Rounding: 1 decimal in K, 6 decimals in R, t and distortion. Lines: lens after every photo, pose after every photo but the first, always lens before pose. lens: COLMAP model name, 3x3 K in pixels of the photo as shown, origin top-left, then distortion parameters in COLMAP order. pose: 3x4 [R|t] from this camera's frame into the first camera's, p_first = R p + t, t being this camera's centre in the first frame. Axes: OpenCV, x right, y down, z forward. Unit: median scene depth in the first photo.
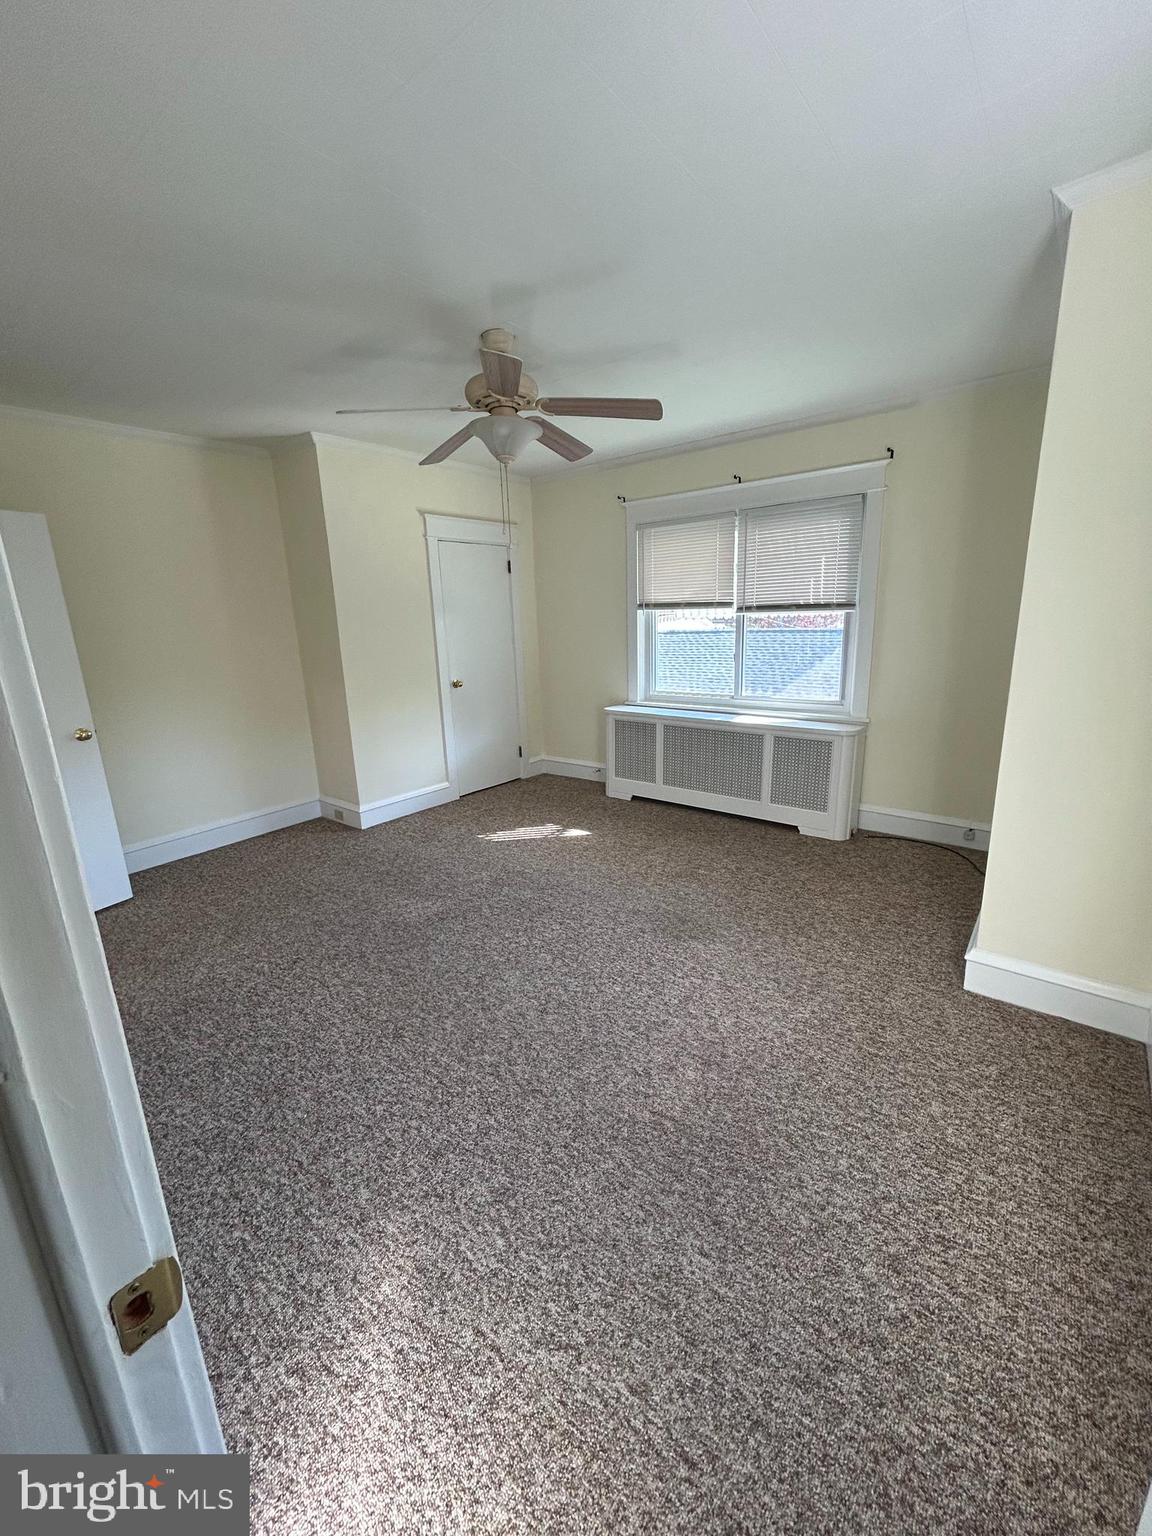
lens RADIAL K [[616.5, 0, 576.2], [0, 616.5, 760.7], [0, 0, 1]] dist [-0.002679, 0.006639]
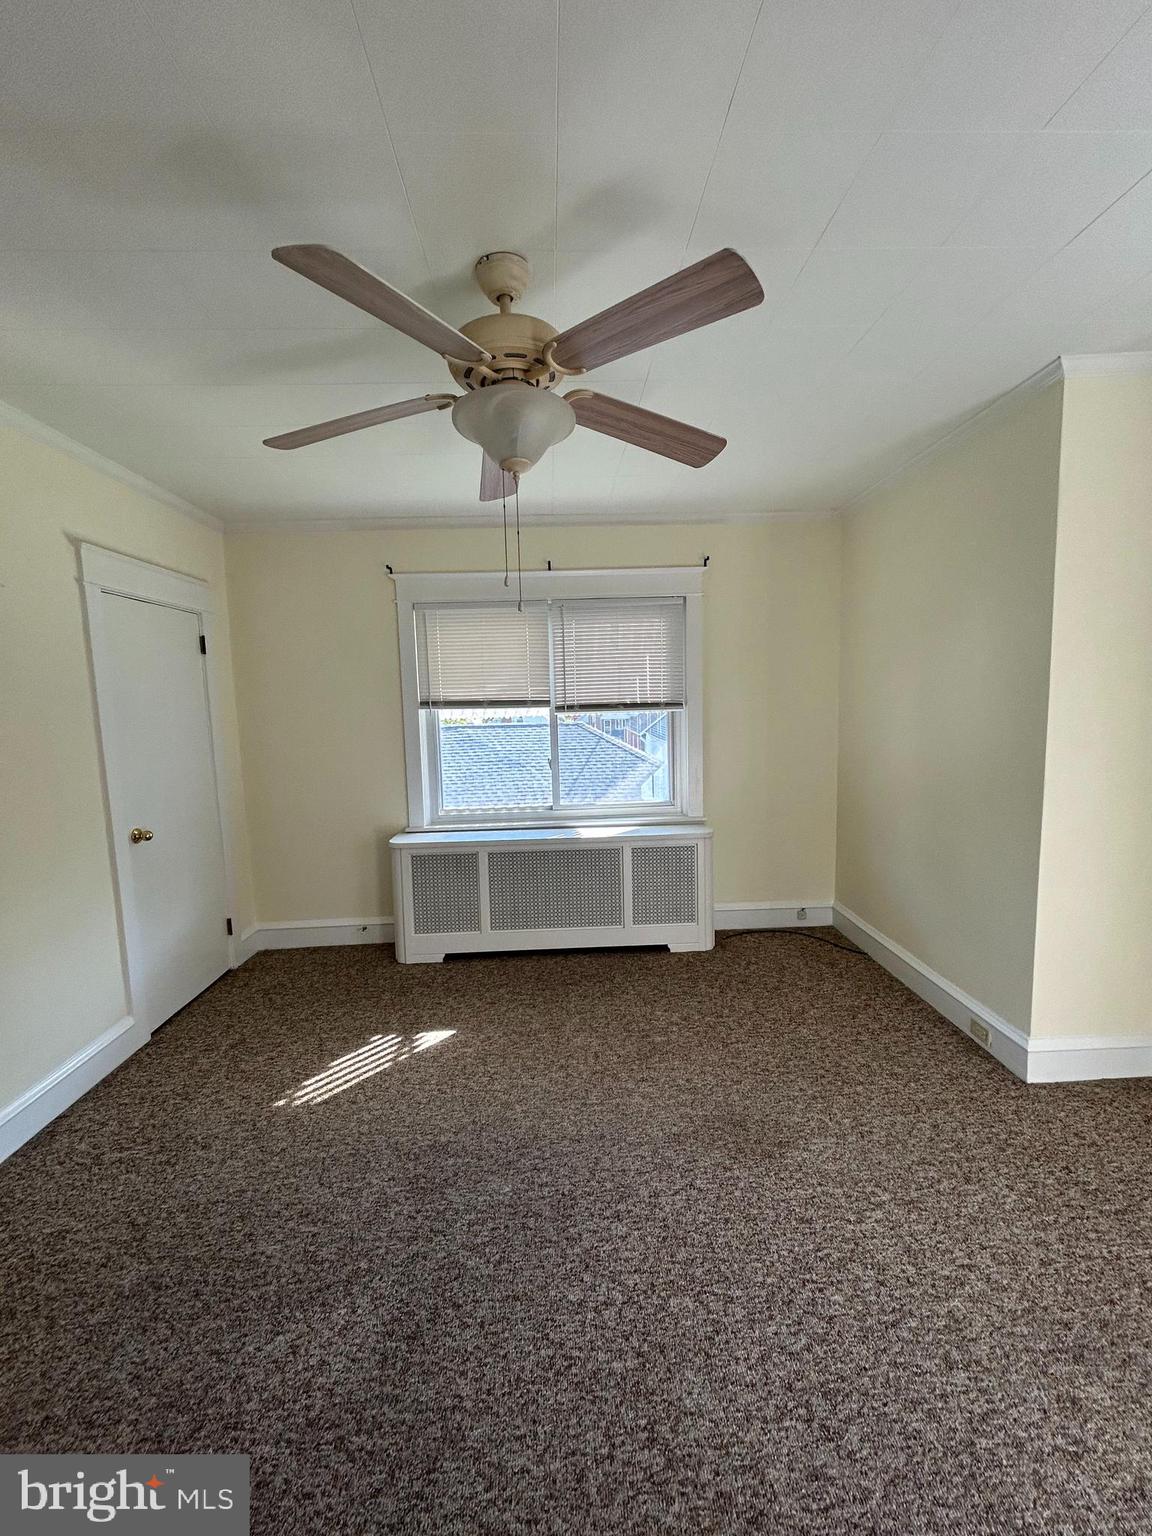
lens RADIAL K [[616.5, 0, 576.4], [0, 616.5, 762.6], [0, 0, 1]] dist [-0.002704, -0.000090]
pose [[0.755081, -0.057948, 0.653065, -0.299184], [0.156684, 0.983173, -0.093920, -0.087265], [-0.636634, 0.173242, 0.751455, 0.352657]]
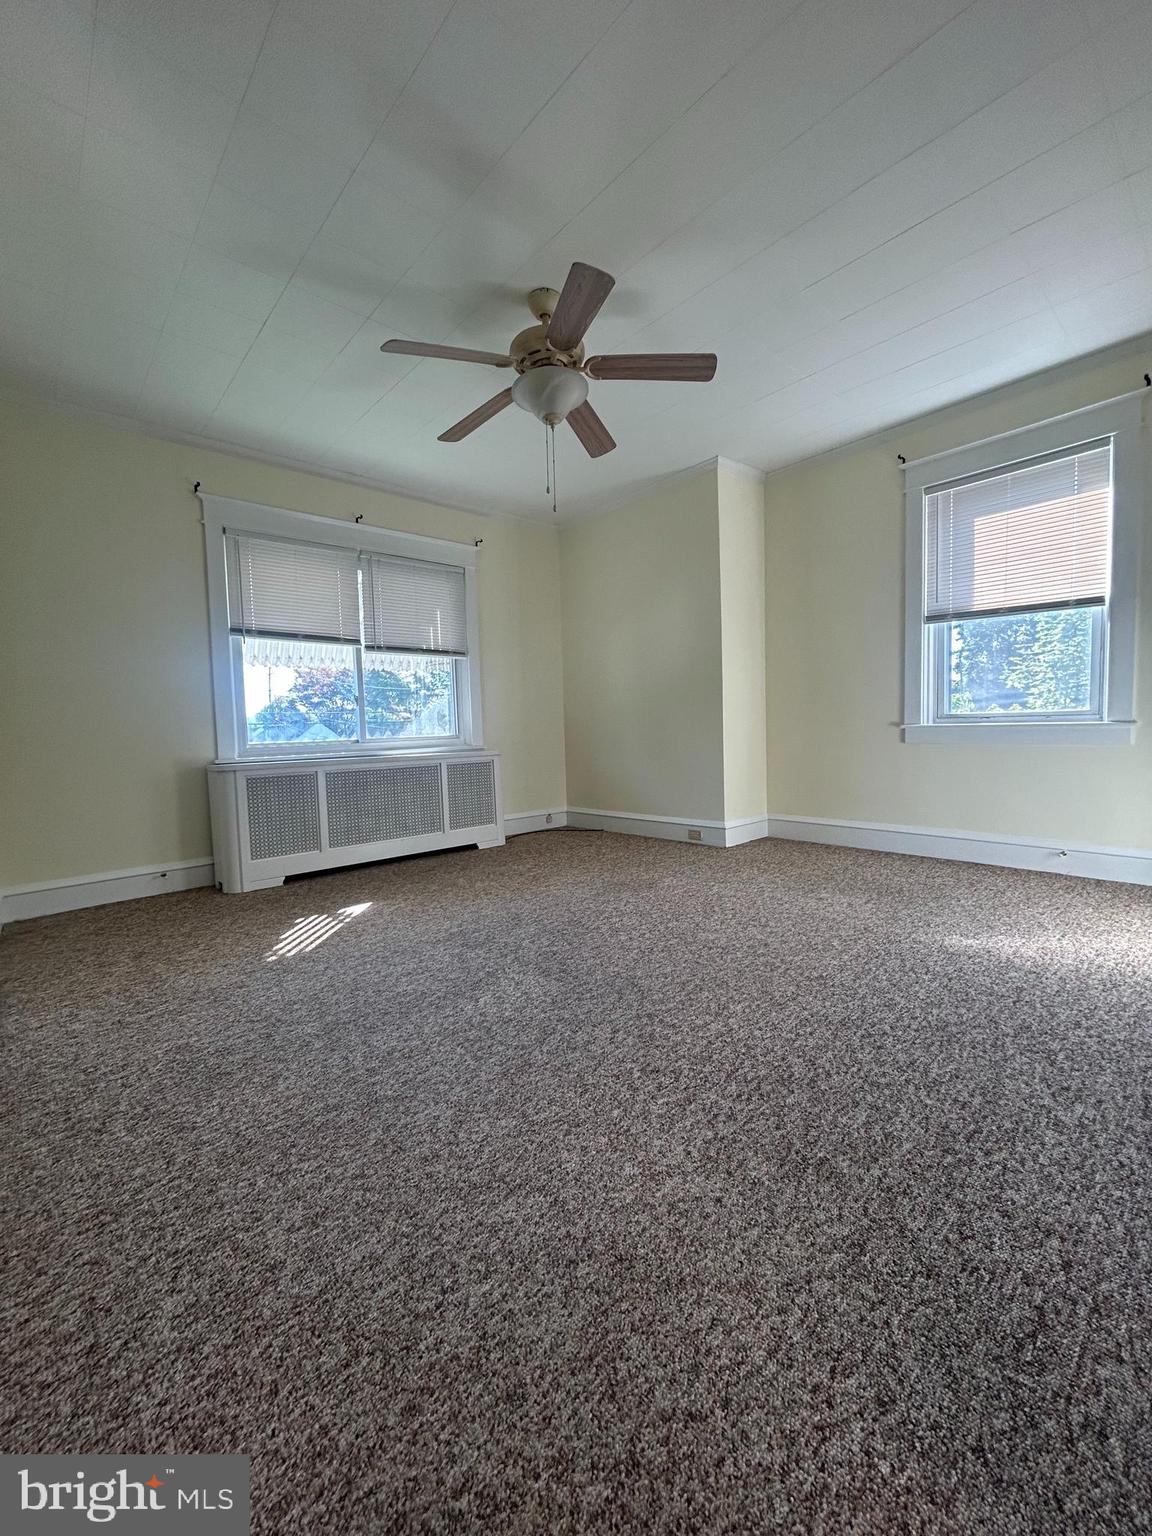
lens RADIAL K [[616.5, 0, 576.2], [0, 616.5, 760.7], [0, 0, 1]] dist [-0.002679, 0.006639]
pose [[0.165667, -0.026091, 0.985837, -0.664321], [0.257735, 0.966053, -0.017744, 0.028653], [-0.951907, 0.257024, 0.166767, 0.590001]]
